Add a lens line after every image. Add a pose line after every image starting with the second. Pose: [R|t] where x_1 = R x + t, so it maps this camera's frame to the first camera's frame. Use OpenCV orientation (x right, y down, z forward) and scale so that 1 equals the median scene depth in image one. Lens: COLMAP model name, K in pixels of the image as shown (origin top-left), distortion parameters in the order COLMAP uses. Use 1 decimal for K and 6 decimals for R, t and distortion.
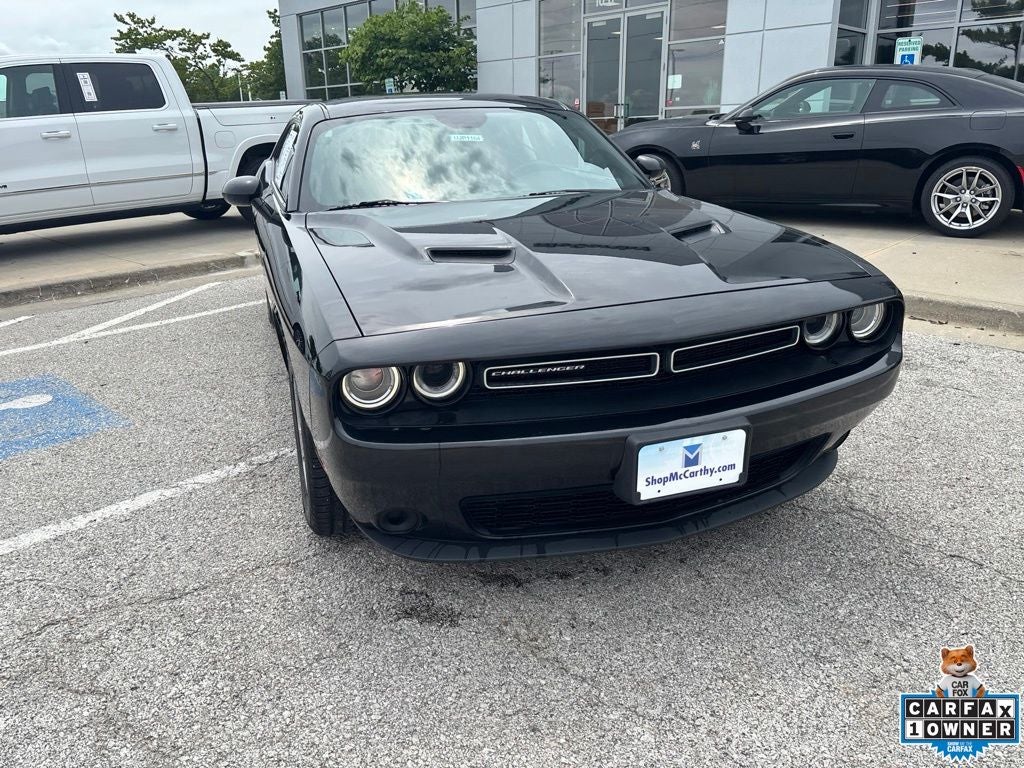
lens RADIAL K [[776.3, 0, 506.4], [0, 776.3, 390.8], [0, 0, 1]] dist [0.042336, -0.049363]
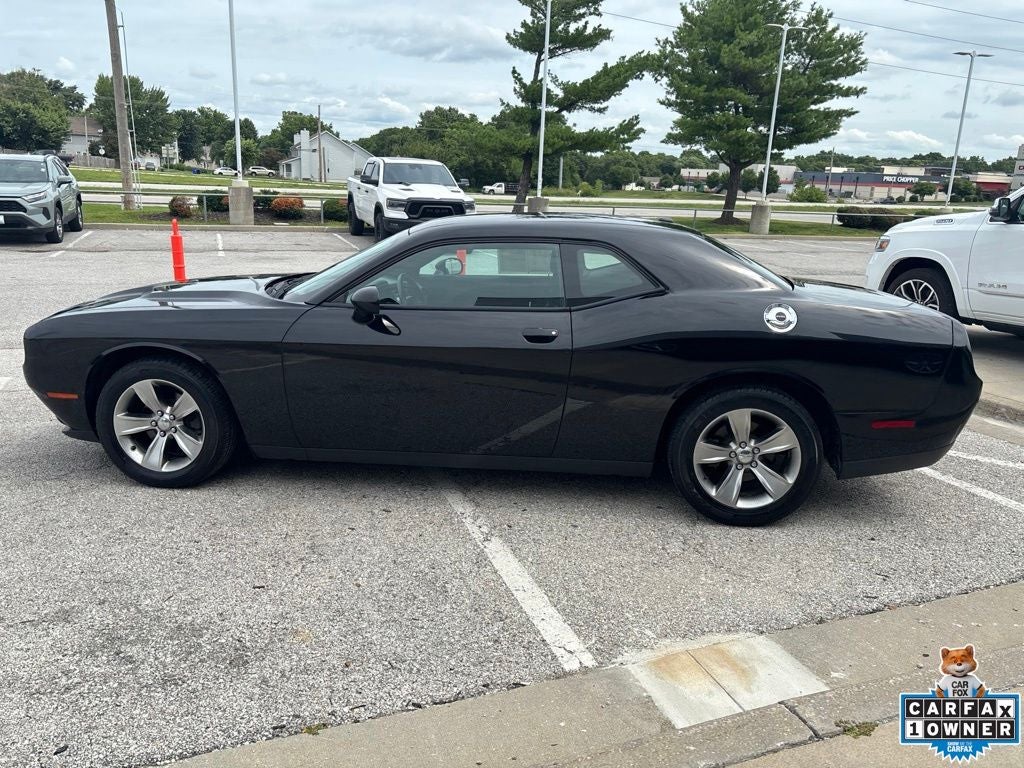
lens RADIAL K [[776.3, 0, 511.0], [0, 776.3, 377.1], [0, 0, 1]] dist [0.042336, -0.049363]
pose [[-0.410651, 0.226728, -0.883153, 0.545209], [-0.317469, 0.872429, 0.371593, -0.346220], [0.854739, 0.432969, -0.286285, 0.834075]]
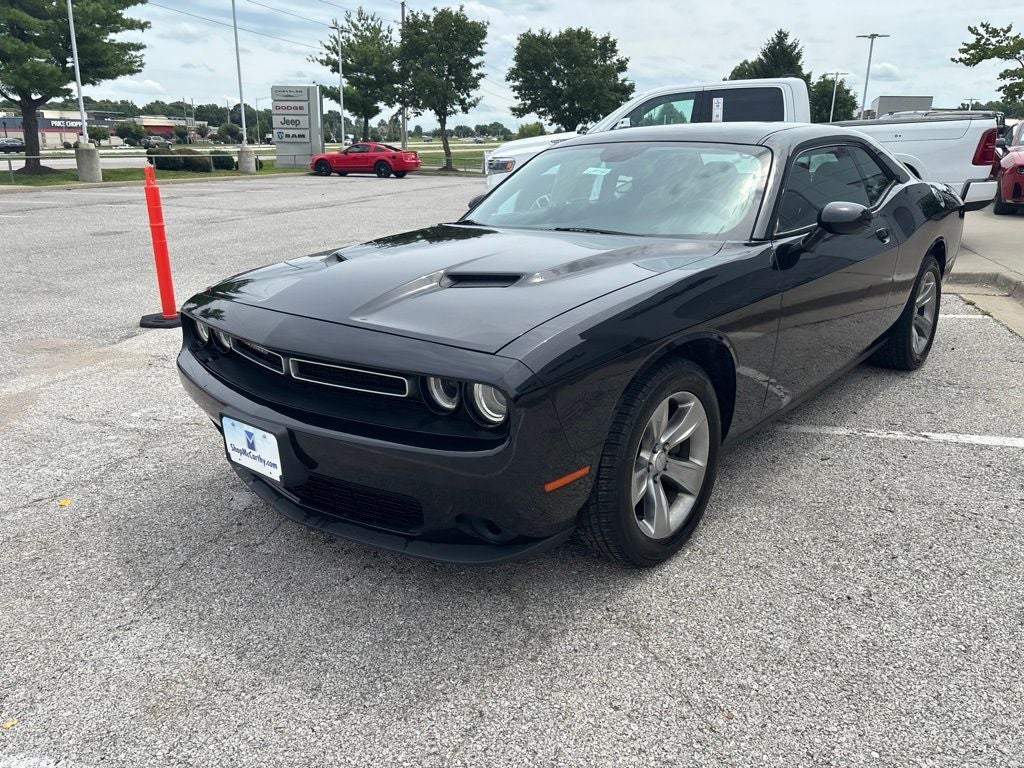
lens RADIAL K [[776.3, 0, 511.6], [0, 776.3, 375.7], [0, 0, 1]] dist [0.042336, -0.049363]
pose [[0.513714, 0.264681, -0.816114, 0.403022], [-0.286217, 0.949602, 0.127810, -0.081110], [0.808812, 0.167928, 0.563580, 0.179622]]
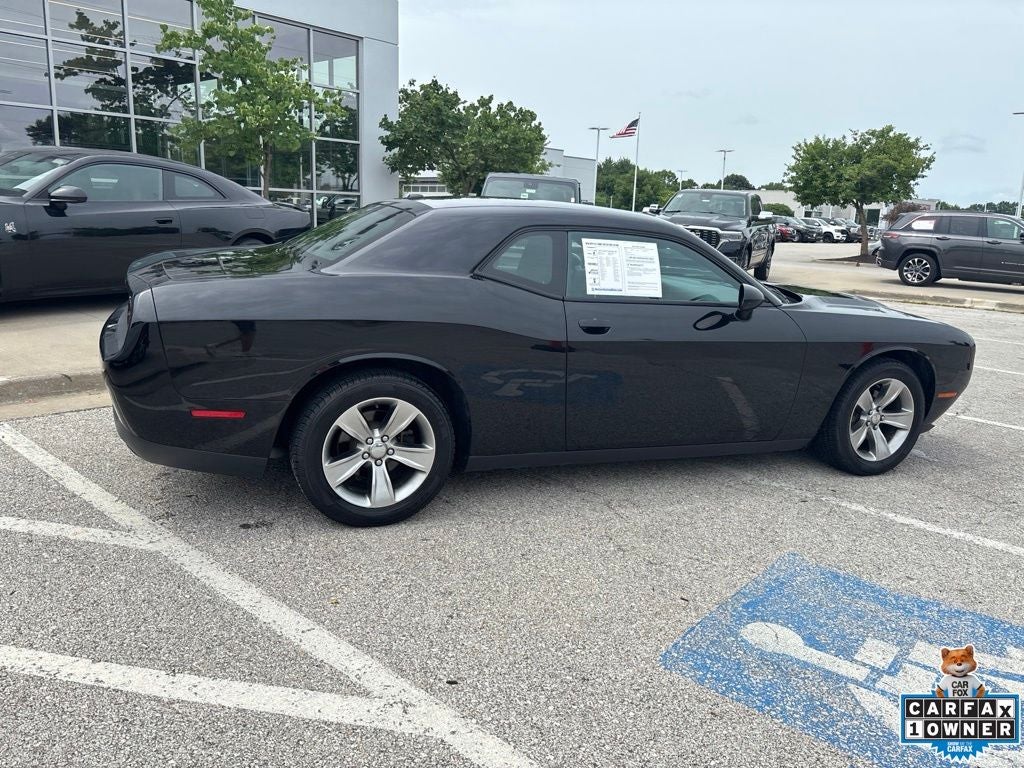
lens RADIAL K [[776.3, 0, 507.1], [0, 776.3, 380.9], [0, 0, 1]] dist [0.042336, -0.049363]
pose [[-0.077700, -0.198563, 0.977003, -0.711214], [0.277319, 0.936987, 0.212485, -0.236941], [-0.957631, 0.287452, -0.017738, 0.688338]]
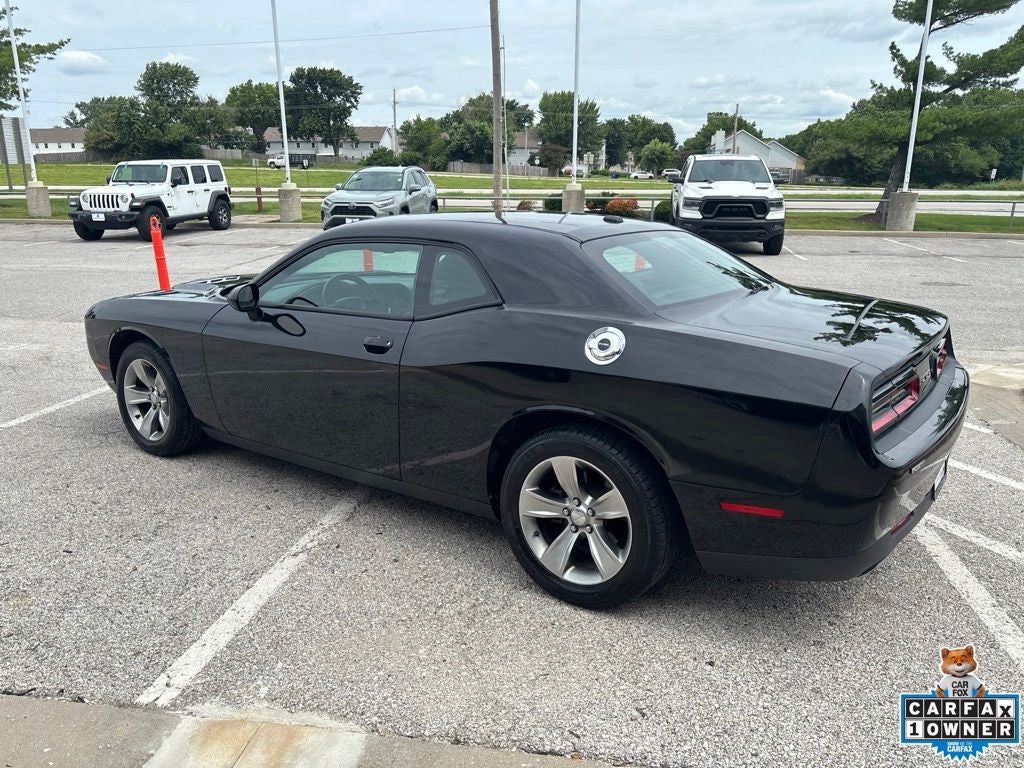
lens RADIAL K [[776.3, 0, 510.5], [0, 776.3, 382.5], [0, 0, 1]] dist [0.042336, -0.049363]
pose [[-0.808631, 0.167934, -0.563839, 0.270540], [-0.176907, 0.844630, 0.505276, -0.421064], [0.561088, 0.508329, -0.653285, 1.063610]]
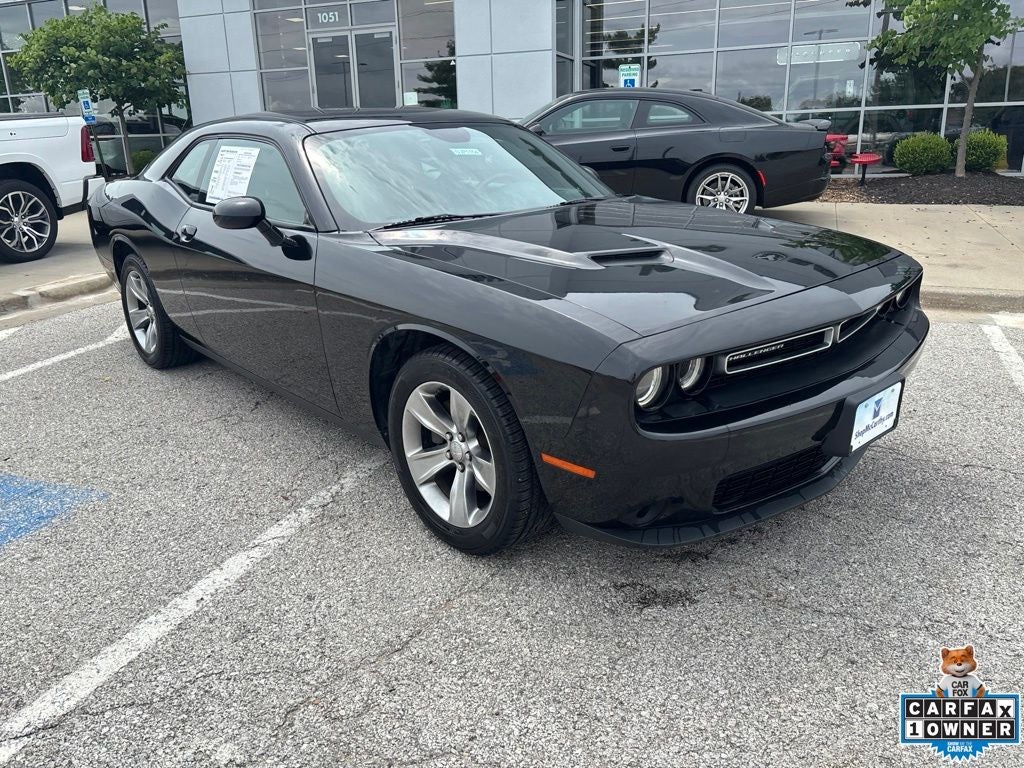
lens RADIAL K [[776.3, 0, 508.9], [0, 776.3, 377.3], [0, 0, 1]] dist [0.042336, -0.049363]
pose [[0.916351, -0.122752, 0.381095, -0.209914], [0.135446, 0.990763, -0.006556, -0.009682], [-0.376770, 0.057626, 0.924513, 0.028374]]
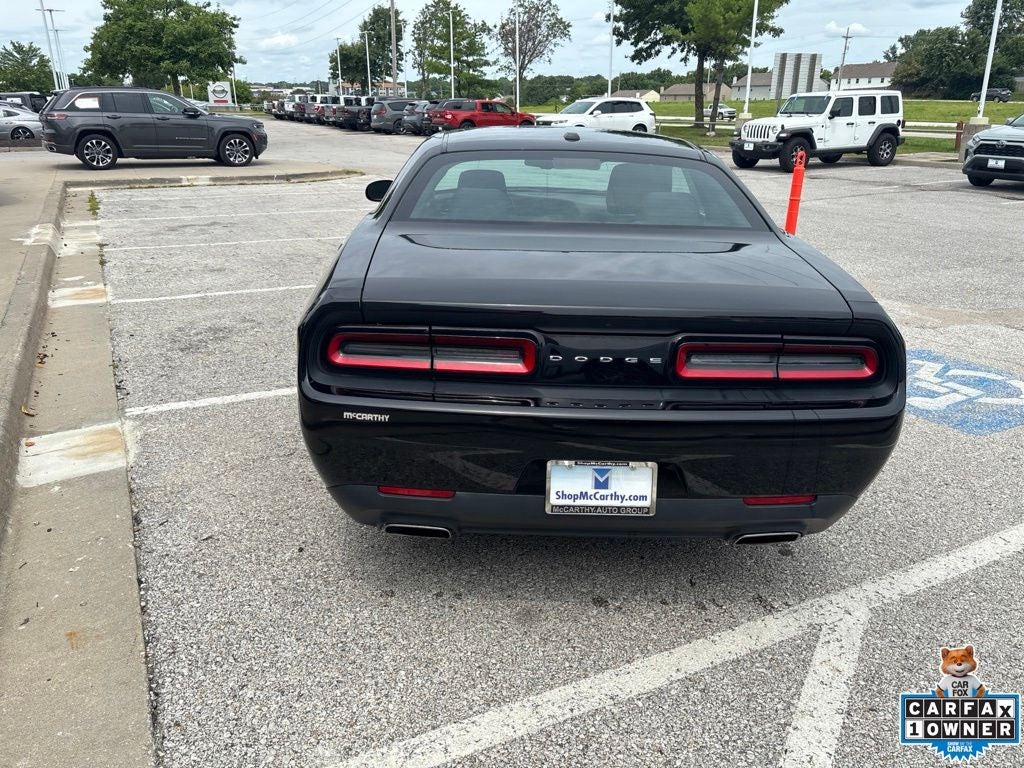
lens RADIAL K [[776.3, 0, 510.2], [0, 776.3, 383.0], [0, 0, 1]] dist [0.042336, -0.049363]
pose [[-0.955491, -0.089980, 0.280962, -0.209160], [0.102432, 0.791924, 0.601966, -0.431480], [-0.276666, 0.603953, -0.747460, 1.159688]]
